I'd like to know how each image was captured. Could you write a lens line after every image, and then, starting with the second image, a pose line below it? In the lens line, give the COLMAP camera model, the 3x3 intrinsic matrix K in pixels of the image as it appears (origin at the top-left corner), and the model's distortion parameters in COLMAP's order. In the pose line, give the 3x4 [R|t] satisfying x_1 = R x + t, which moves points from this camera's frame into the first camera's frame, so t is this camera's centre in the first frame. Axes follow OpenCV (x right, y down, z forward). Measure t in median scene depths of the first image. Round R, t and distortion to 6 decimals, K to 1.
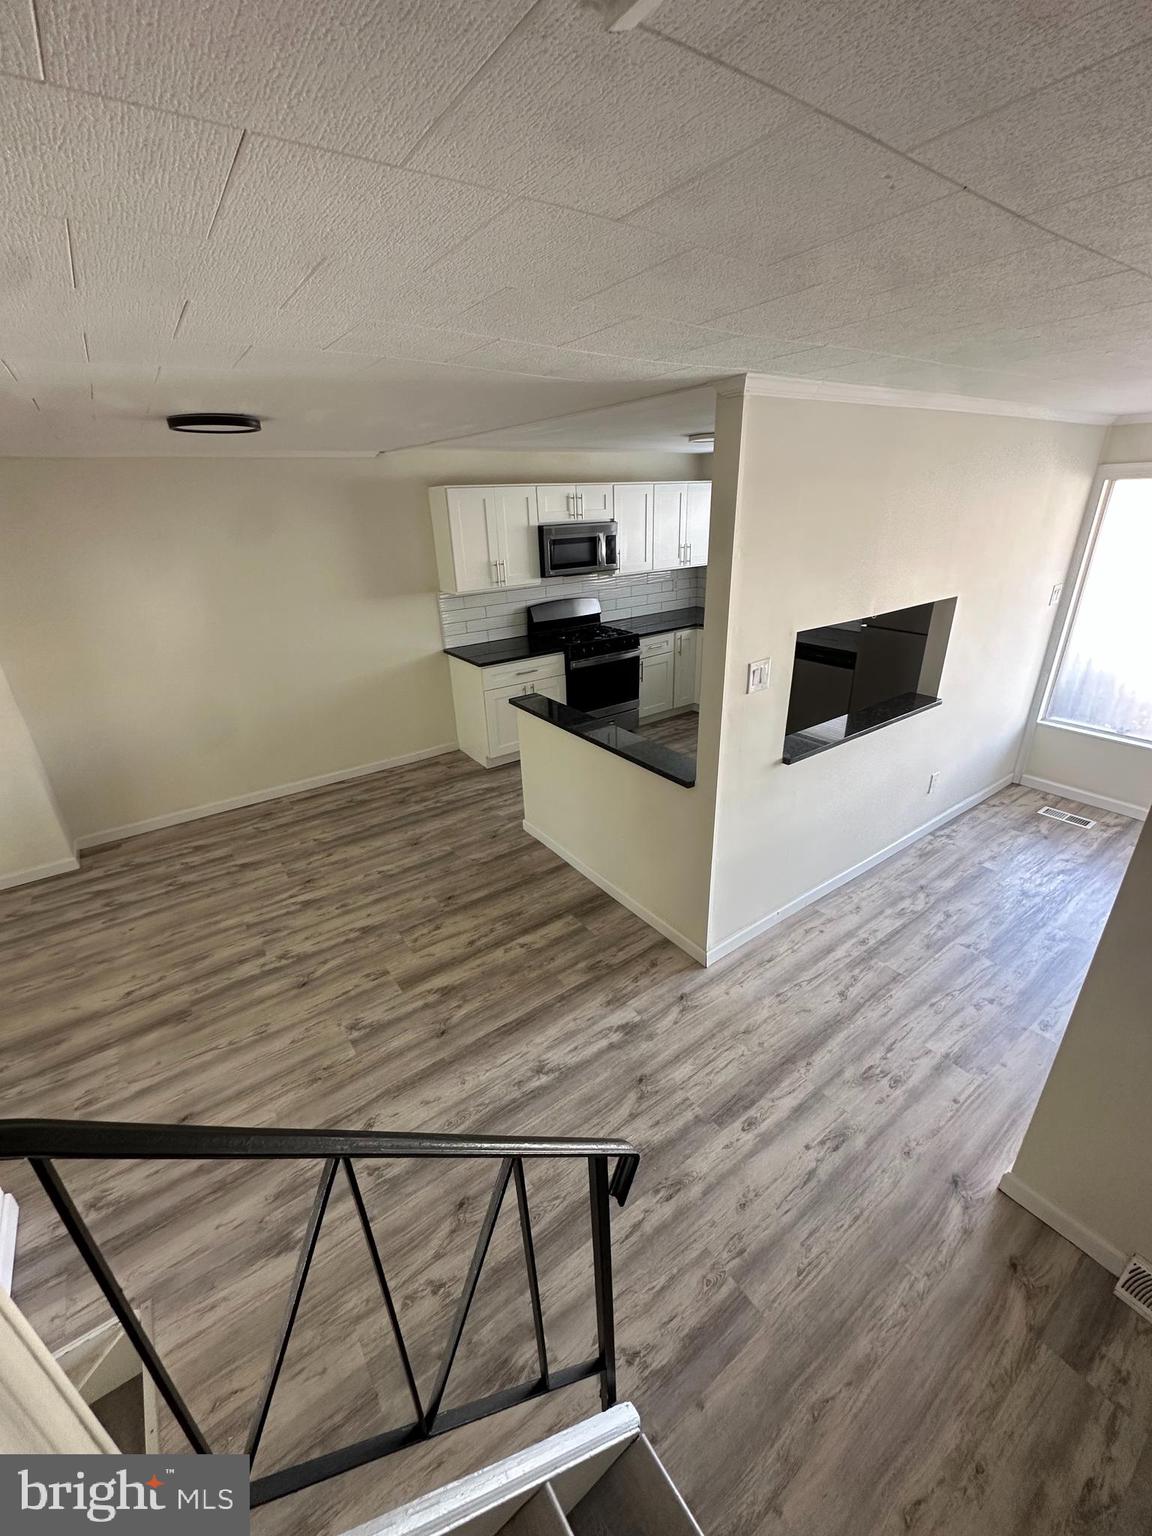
lens RADIAL K [[614.3, 0, 576.4], [0, 614.3, 770.4], [0, 0, 1]] dist [-0.006920, 0.001477]
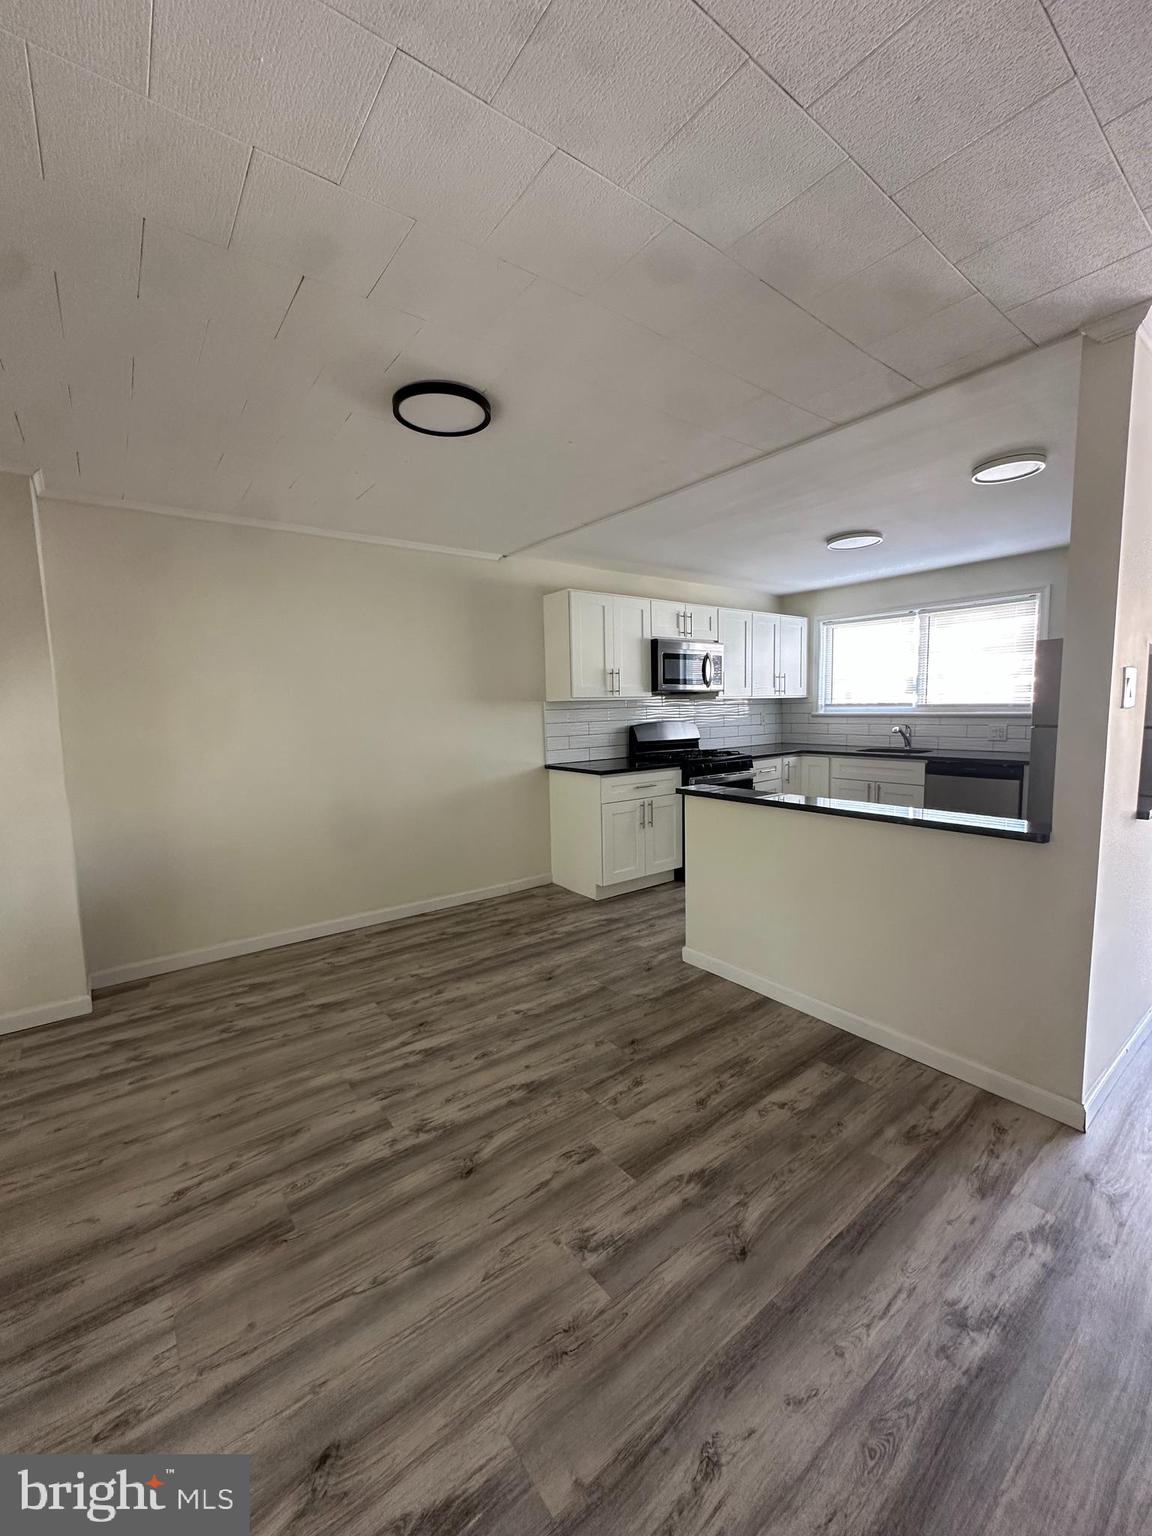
lens RADIAL K [[614.3, 0, 576.4], [0, 614.3, 770.4], [0, 0, 1]] dist [-0.006920, 0.001477]
pose [[0.999417, 0.006866, 0.033445, -0.231142], [0.003770, 0.951391, -0.307962, 0.098062], [-0.033934, 0.307908, 0.950811, 0.178665]]
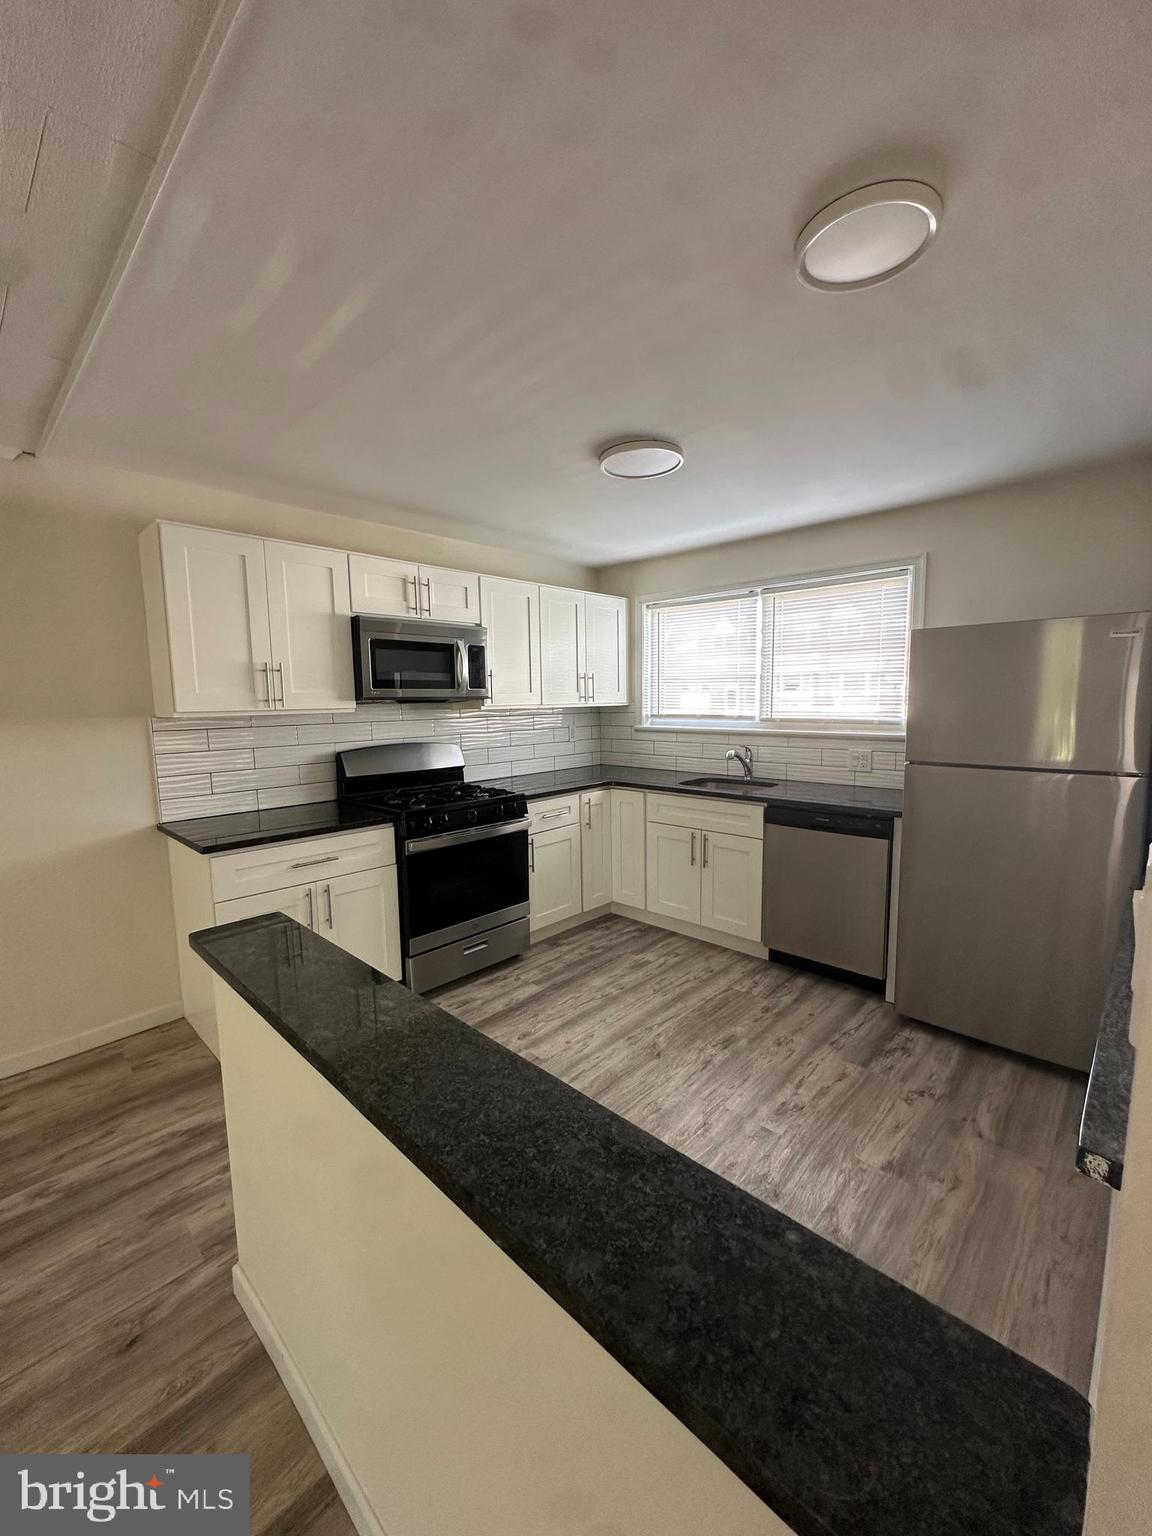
lens RADIAL K [[614.3, 0, 576.4], [0, 614.3, 770.4], [0, 0, 1]] dist [-0.006920, 0.001477]
pose [[0.981482, -0.004498, 0.191503, 0.041865], [0.061627, 0.953989, -0.293441, -0.075027], [-0.181372, 0.299809, 0.936600, 0.496469]]
